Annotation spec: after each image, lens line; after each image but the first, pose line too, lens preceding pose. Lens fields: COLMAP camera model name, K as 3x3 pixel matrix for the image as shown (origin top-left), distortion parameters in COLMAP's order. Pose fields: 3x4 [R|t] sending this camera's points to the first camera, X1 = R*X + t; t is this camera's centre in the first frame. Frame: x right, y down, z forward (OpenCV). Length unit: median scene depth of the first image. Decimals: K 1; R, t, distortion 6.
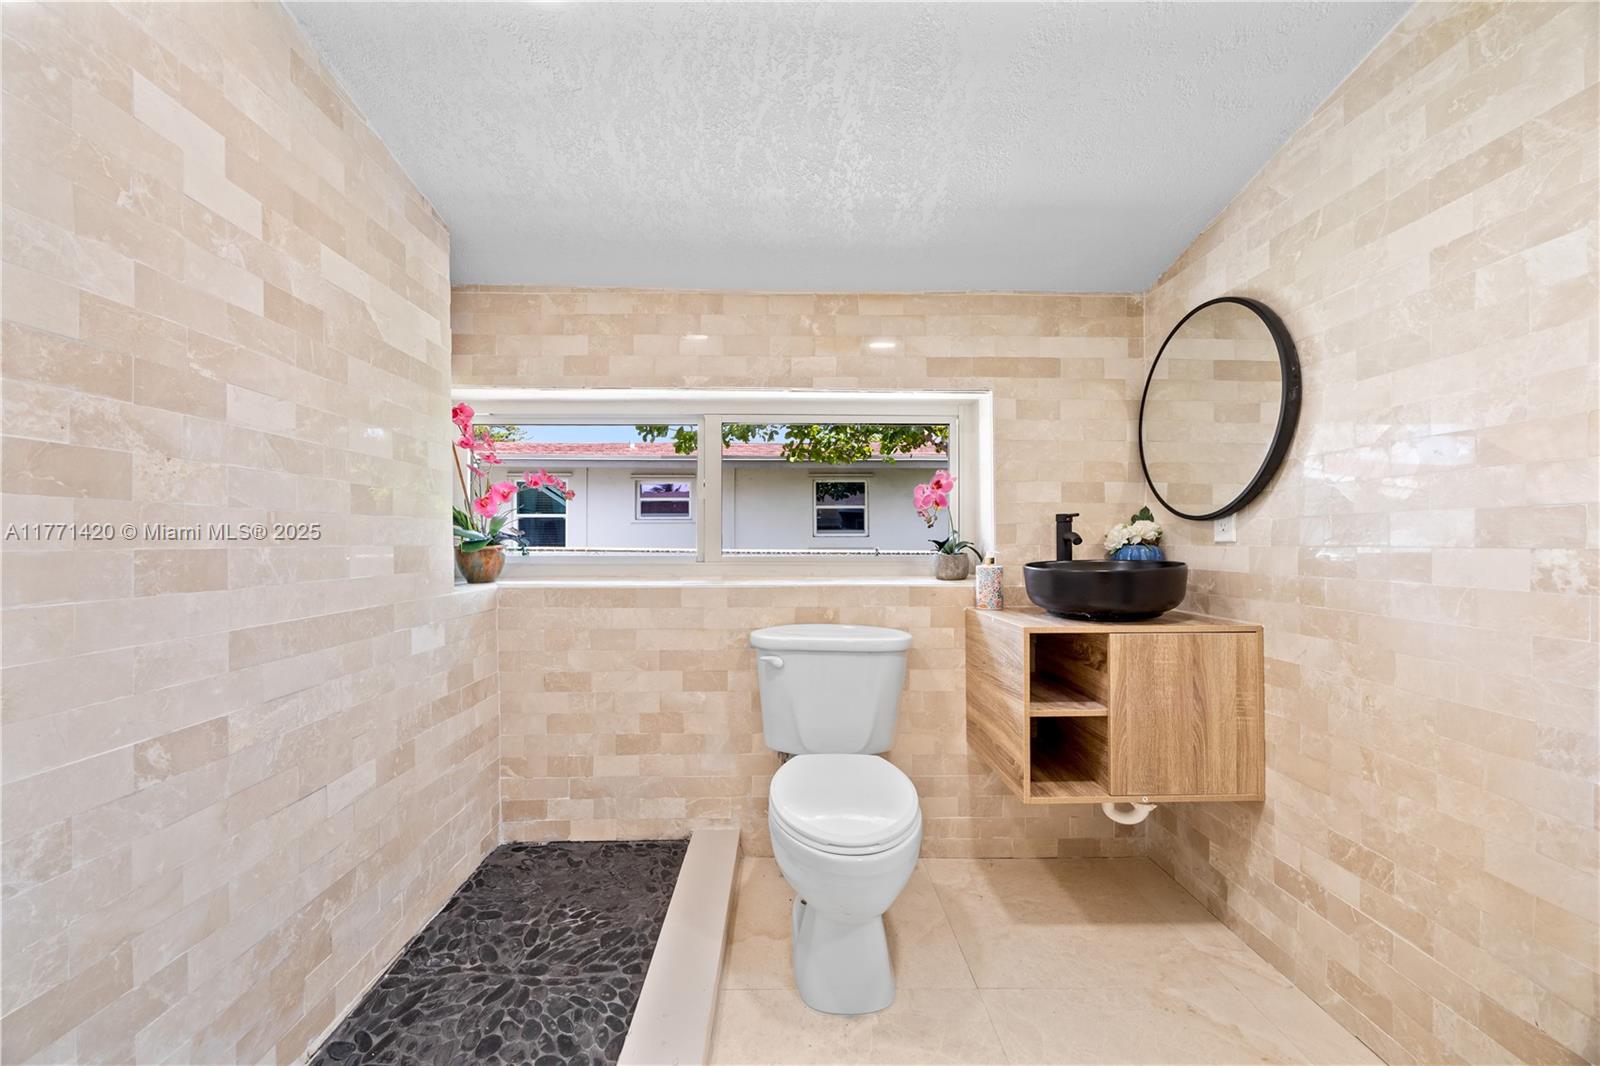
lens RADIAL K [[618.9, 0, 778.1], [0, 618.9, 543.6], [0, 0, 1]] dist [-0.001394, -0.000199]
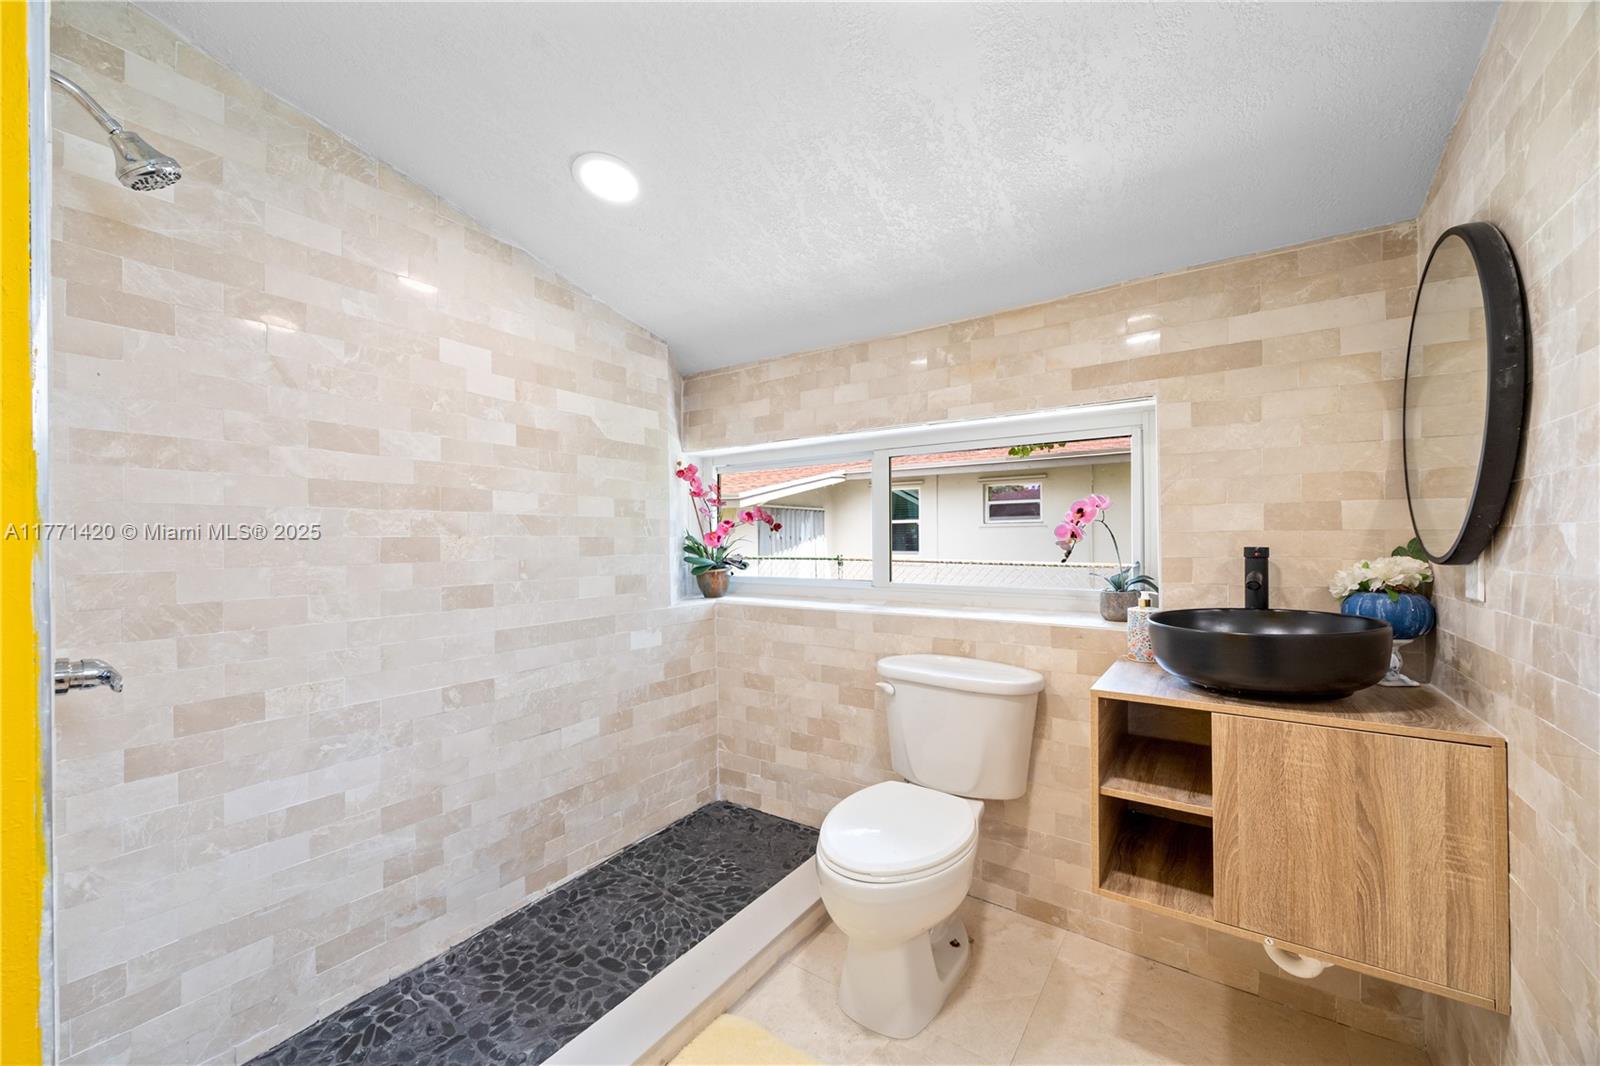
lens RADIAL K [[618.9, 0, 778.1], [0, 618.9, 543.6], [0, 0, 1]] dist [-0.001394, -0.000199]
pose [[0.800885, -0.002915, -0.598811, 0.492621], [0.006749, 0.999969, 0.004158, -0.065100], [0.598780, -0.007371, 0.800880, 0.042767]]
